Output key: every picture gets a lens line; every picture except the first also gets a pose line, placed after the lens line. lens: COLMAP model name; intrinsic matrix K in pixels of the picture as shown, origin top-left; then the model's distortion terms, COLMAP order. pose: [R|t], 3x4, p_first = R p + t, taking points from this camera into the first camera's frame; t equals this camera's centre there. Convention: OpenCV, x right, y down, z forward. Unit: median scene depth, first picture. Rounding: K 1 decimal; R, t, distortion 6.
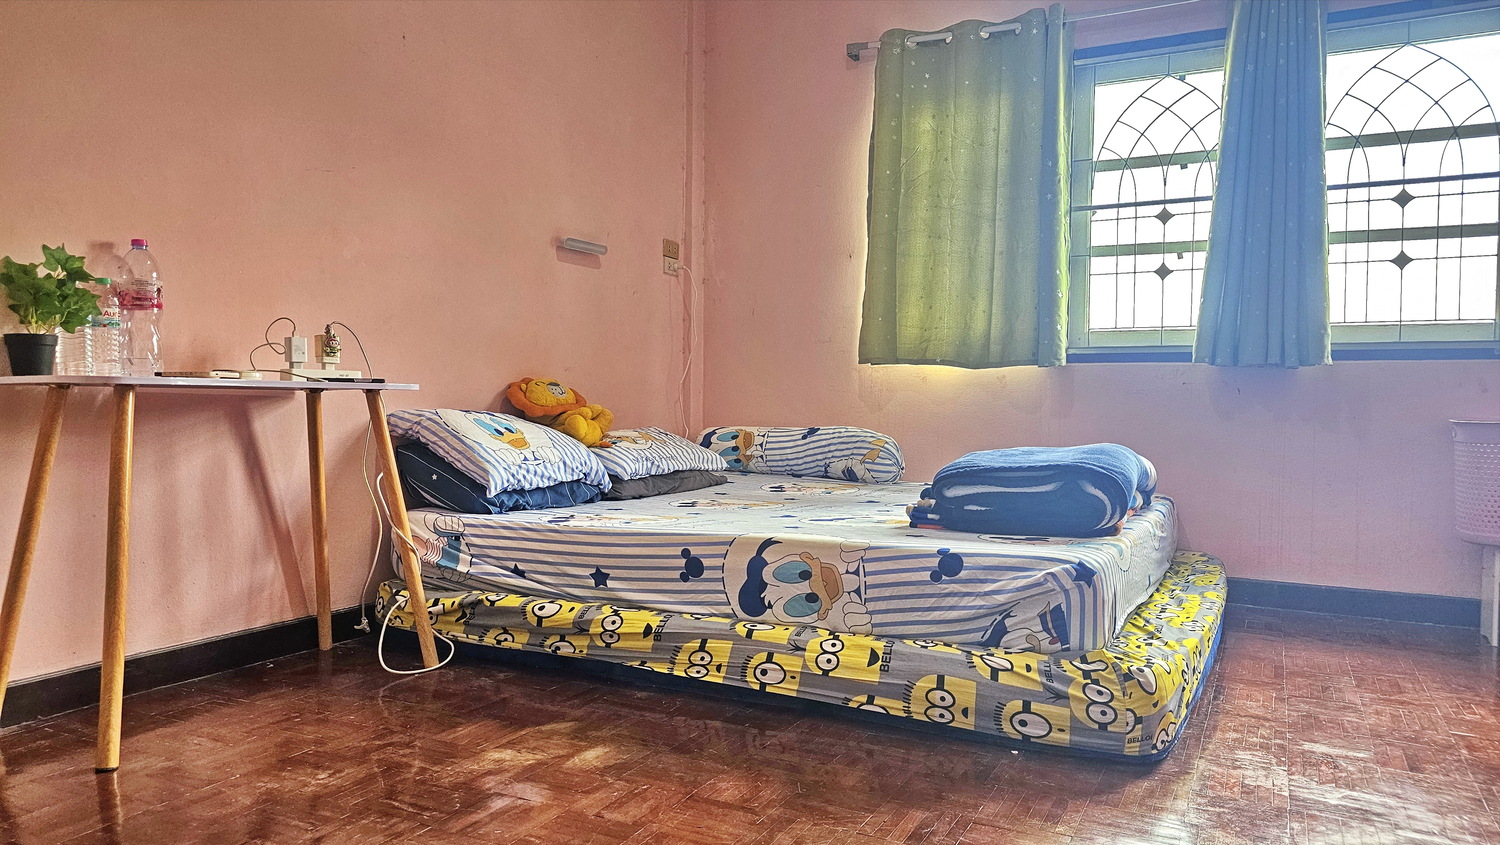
lens RADIAL K [[1026.2, 0, 750.0], [0, 1026.2, 422.5], [0, 0, 1]] dist [0.000644, 0.000125]
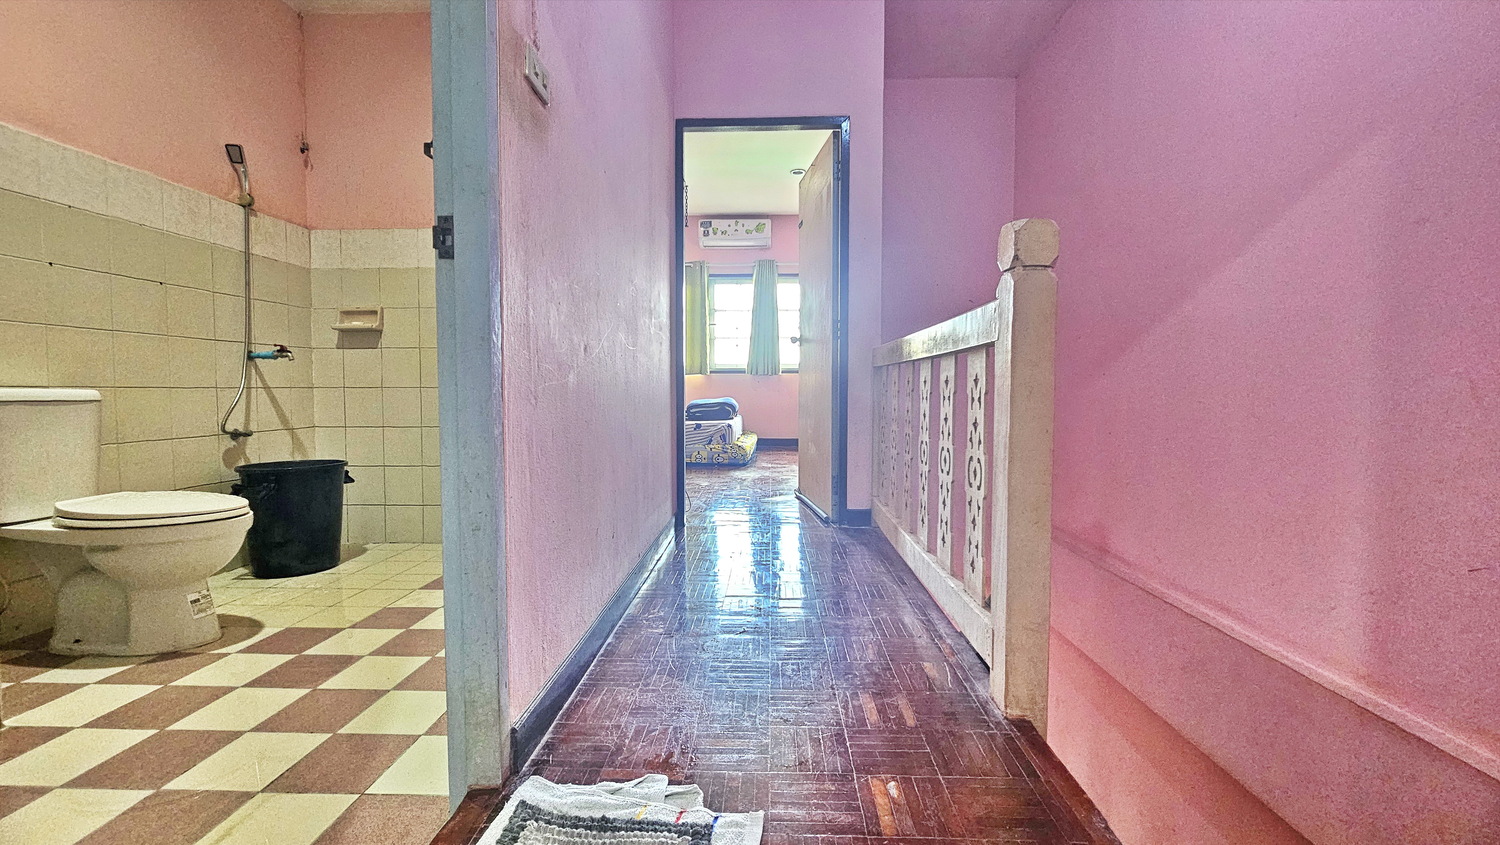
lens RADIAL K [[609.2, 0, 747.1], [0, 609.2, 413.7], [0, 0, 1]] dist [0.007998, 0.000244]
pose [[0.904813, -0.030219, 0.424735, -0.616176], [0.017030, 0.999249, 0.034816, 0.005554], [-0.425468, -0.024269, 0.904648, -1.203516]]
